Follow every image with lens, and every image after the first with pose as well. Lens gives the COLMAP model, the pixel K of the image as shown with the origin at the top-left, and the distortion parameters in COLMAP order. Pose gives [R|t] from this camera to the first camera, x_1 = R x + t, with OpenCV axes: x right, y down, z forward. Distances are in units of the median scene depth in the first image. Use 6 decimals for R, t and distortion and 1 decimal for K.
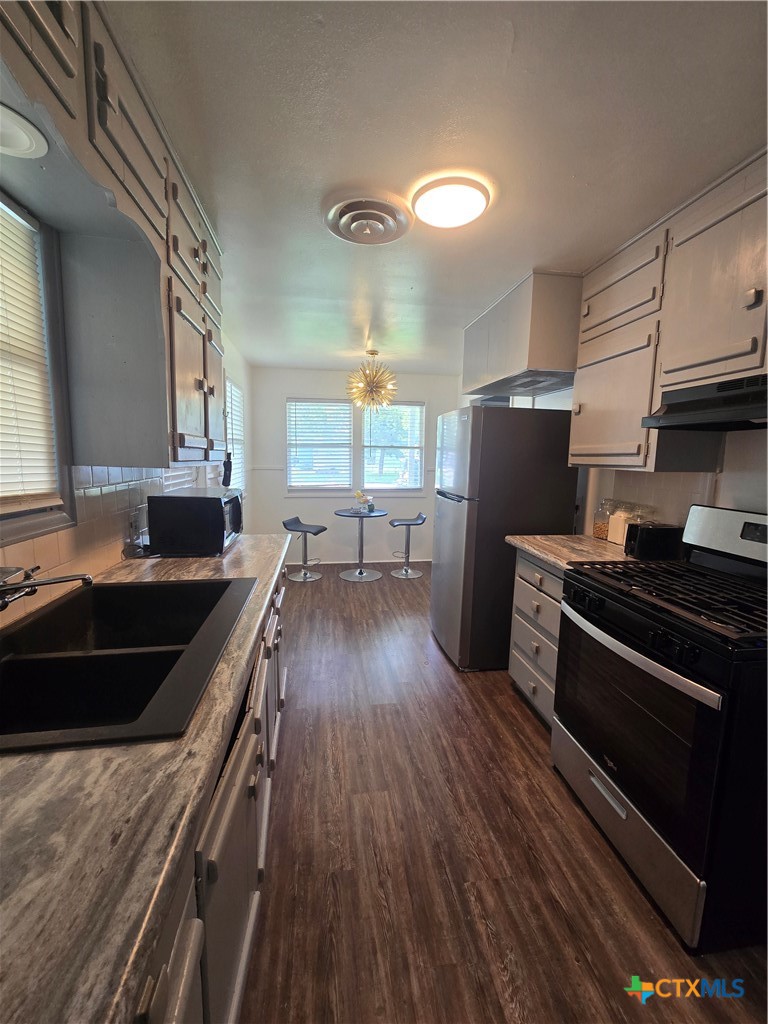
lens RADIAL K [[417.8, 0, 379.9], [0, 417.8, 516.2], [0, 0, 1]] dist [0.003773, -0.001686]
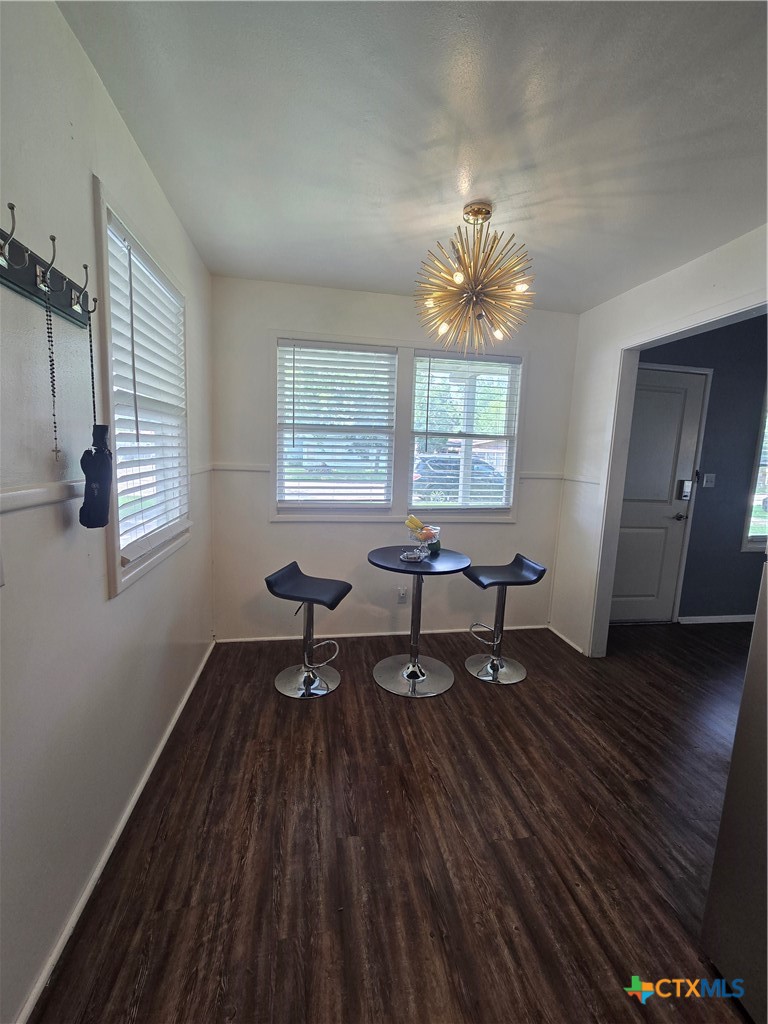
lens RADIAL K [[417.8, 0, 384.1], [0, 417.8, 515.7], [0, 0, 1]] dist [0.003773, -0.001686]
pose [[0.999045, 0.017237, 0.040156, -0.131962], [-0.017486, 0.999830, 0.005879, -0.076683], [-0.040048, -0.006575, 0.999176, 0.580788]]
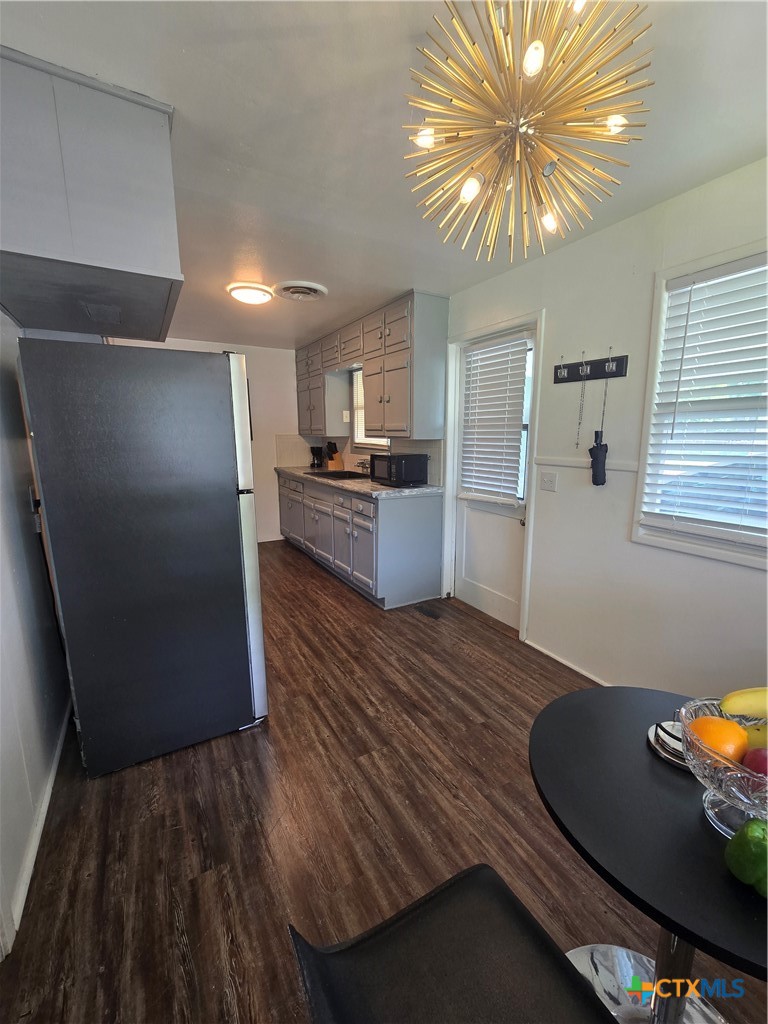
lens RADIAL K [[417.8, 0, 384.5], [0, 417.8, 510.8], [0, 0, 1]] dist [0.003773, -0.001686]
pose [[-0.926257, 0.051759, -0.373321, 0.148323], [-0.070451, 0.949288, 0.306412, -0.181073], [0.370249, 0.310117, -0.875639, 1.275133]]
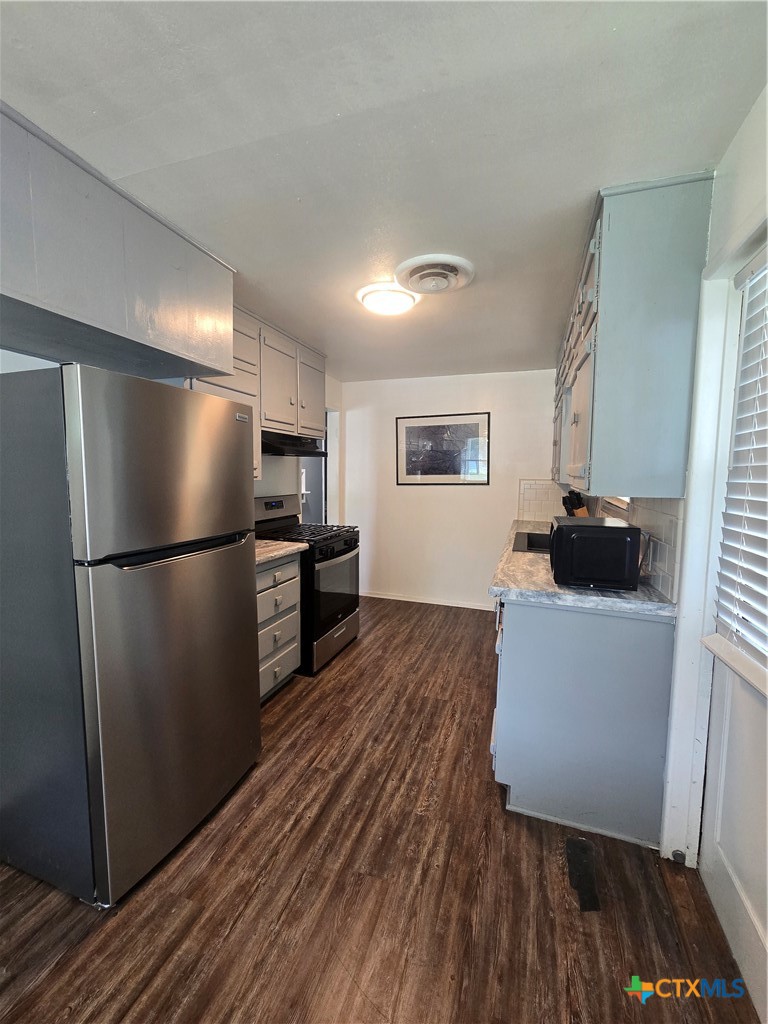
lens RADIAL K [[417.8, 0, 389.2], [0, 417.8, 513.7], [0, 0, 1]] dist [0.003773, -0.001686]
pose [[-0.894499, -0.073788, 0.440939, -0.213783], [0.035461, 0.971468, 0.234505, -0.150703], [-0.445661, 0.225400, -0.866361, 0.975941]]
